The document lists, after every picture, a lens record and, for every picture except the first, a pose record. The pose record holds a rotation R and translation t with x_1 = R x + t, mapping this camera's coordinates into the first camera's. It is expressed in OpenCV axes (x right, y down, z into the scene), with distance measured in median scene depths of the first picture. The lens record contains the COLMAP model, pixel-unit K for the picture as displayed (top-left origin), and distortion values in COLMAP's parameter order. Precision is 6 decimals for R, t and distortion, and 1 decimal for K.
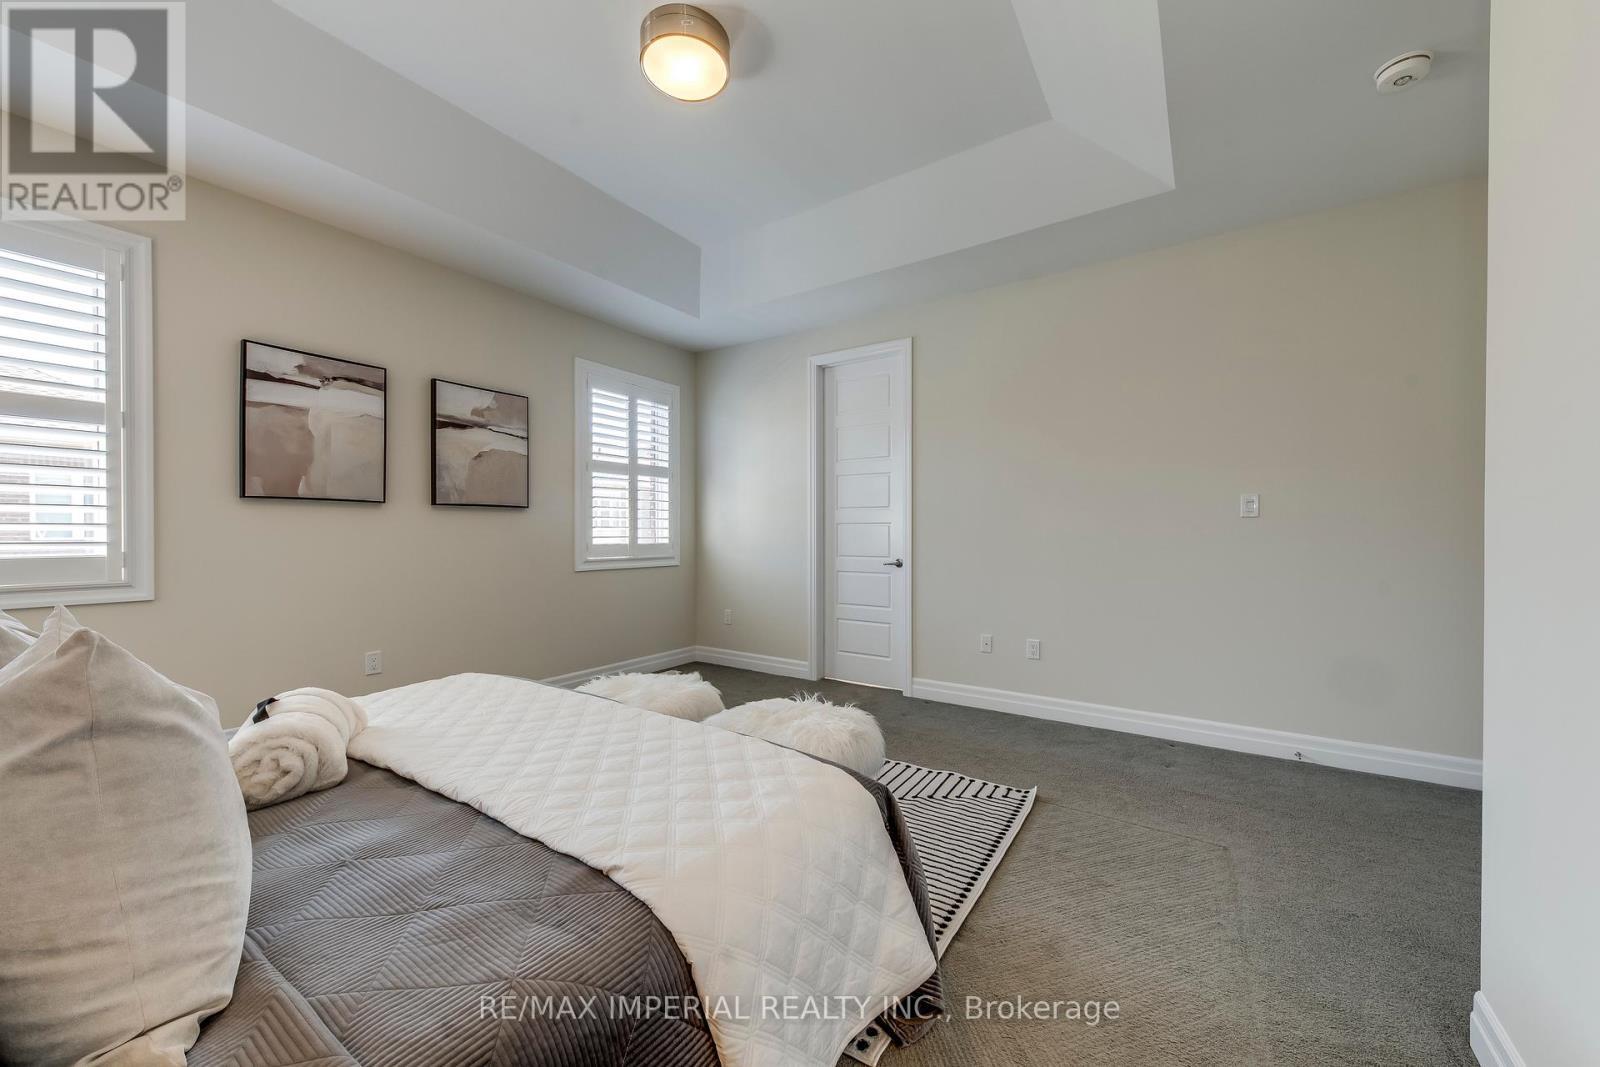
lens RADIAL K [[585.3, 0, 793.3], [0, 585.3, 533.3], [0, 0, 1]] dist [0.013309, -0.005462]
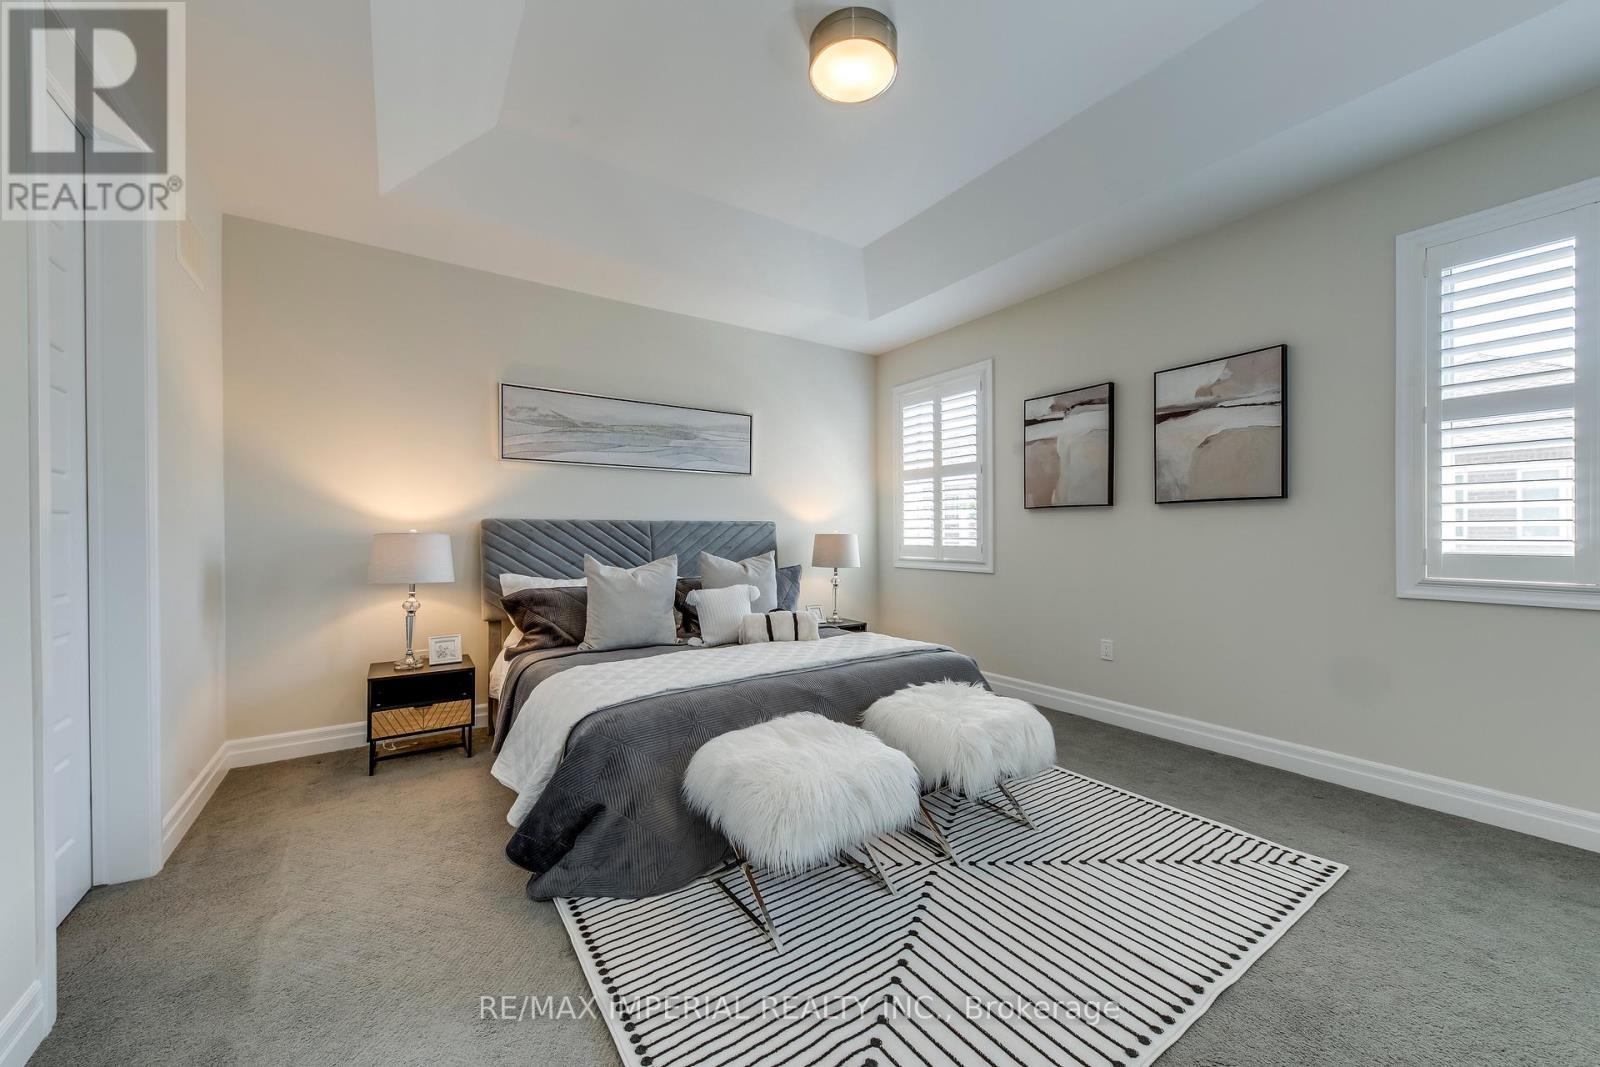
lens RADIAL K [[683.4, 0, 800.0], [0, 683.4, 533.5], [0, 0, 1]] dist [0.003817, -0.000182]
pose [[-0.424431, 0.003299, -0.905454, 0.719292], [0.004302, 0.999989, 0.001627, -0.004207], [0.905450, -0.003205, -0.424440, 1.045386]]
